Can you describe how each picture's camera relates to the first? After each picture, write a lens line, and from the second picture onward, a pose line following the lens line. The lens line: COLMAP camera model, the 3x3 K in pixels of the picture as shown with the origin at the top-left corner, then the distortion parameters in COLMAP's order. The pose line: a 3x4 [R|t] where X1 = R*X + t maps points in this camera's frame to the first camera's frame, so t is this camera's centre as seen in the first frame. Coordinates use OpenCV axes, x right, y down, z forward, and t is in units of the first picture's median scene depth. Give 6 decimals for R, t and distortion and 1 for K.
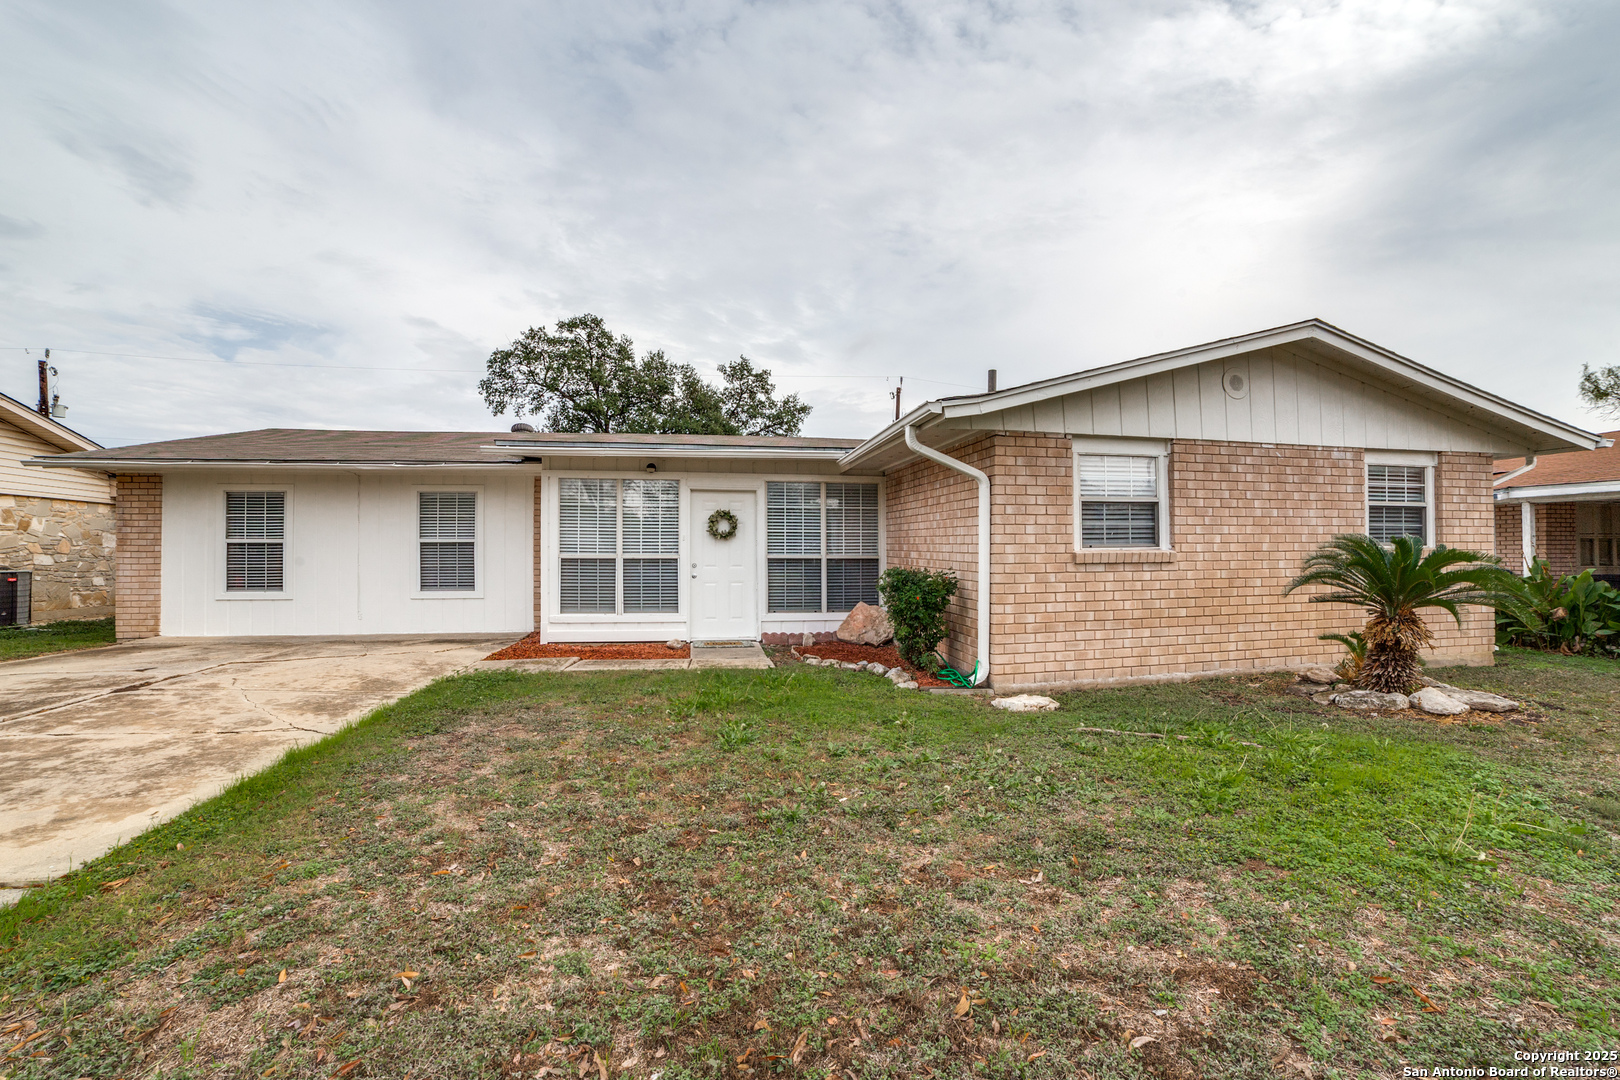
lens RADIAL K [[695.5, 0, 829.1], [0, 695.5, 547.0], [0, 0, 1]] dist [-0.098107, 0.035808]
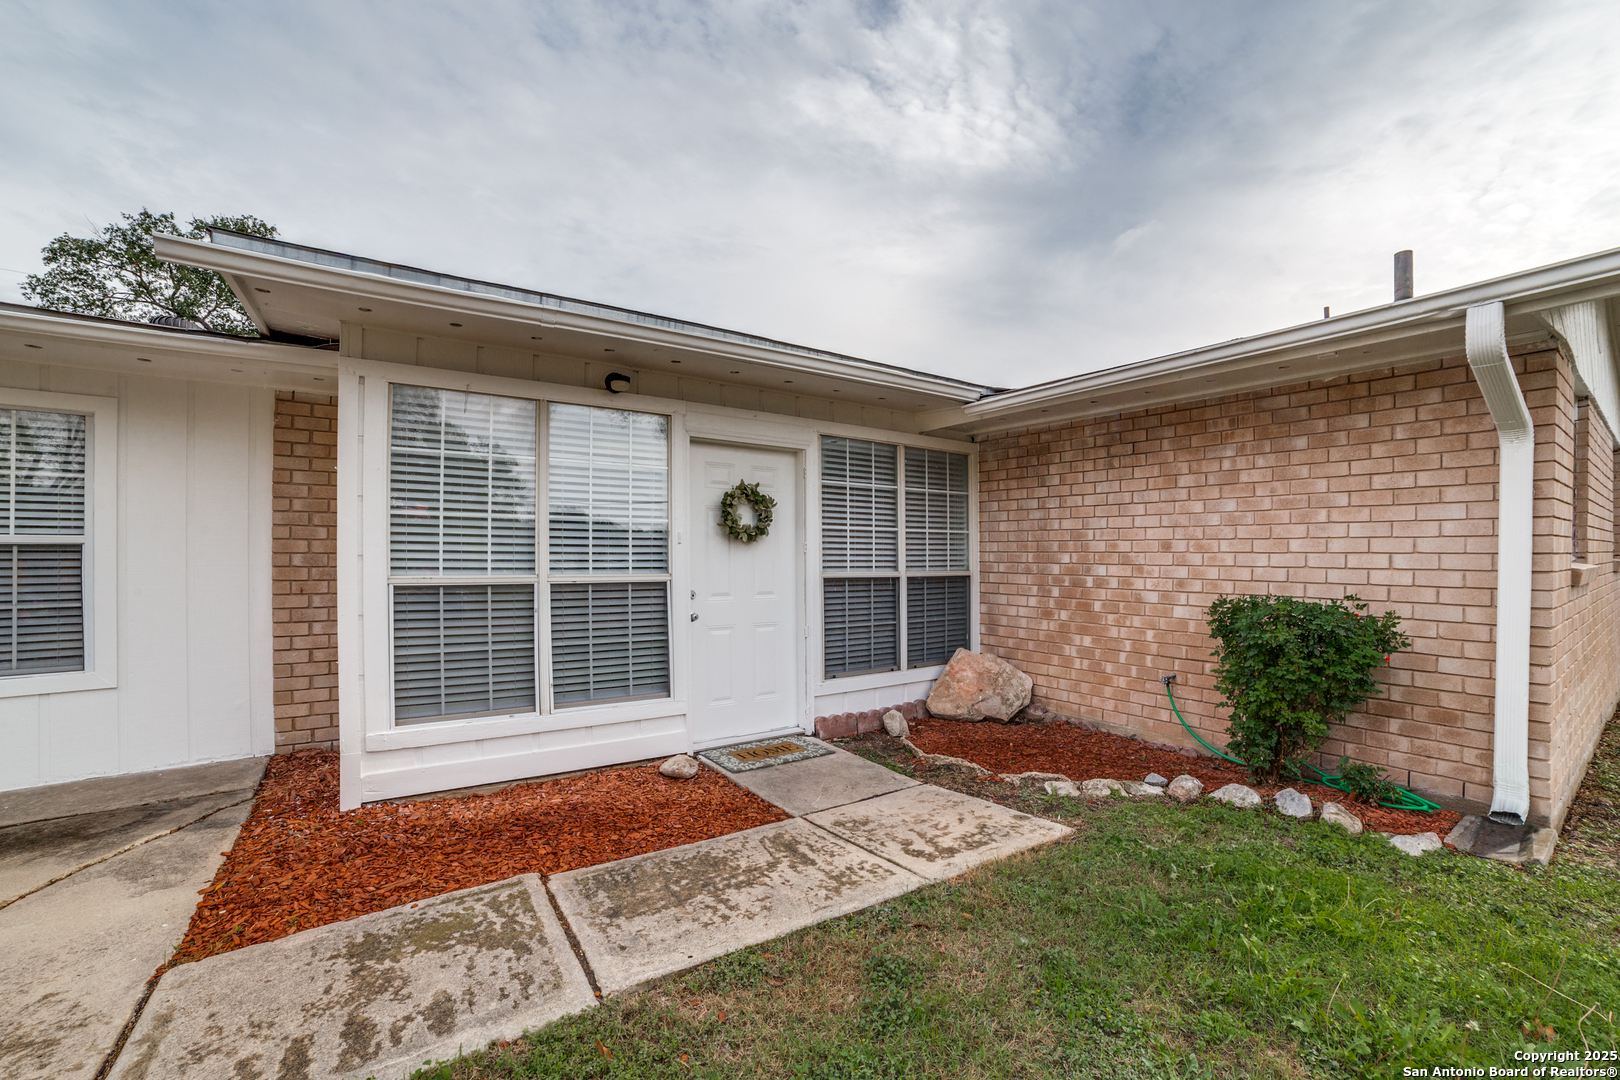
lens RADIAL K [[671.5, 0, 817.6], [0, 671.5, 554.0], [0, 0, 1]] dist [-0.118375, 0.040410]
pose [[0.902679, 0.002762, 0.430305, -0.315044], [-0.006609, 0.999950, 0.007446, -0.006085], [-0.430263, -0.009565, 0.902653, 0.534826]]
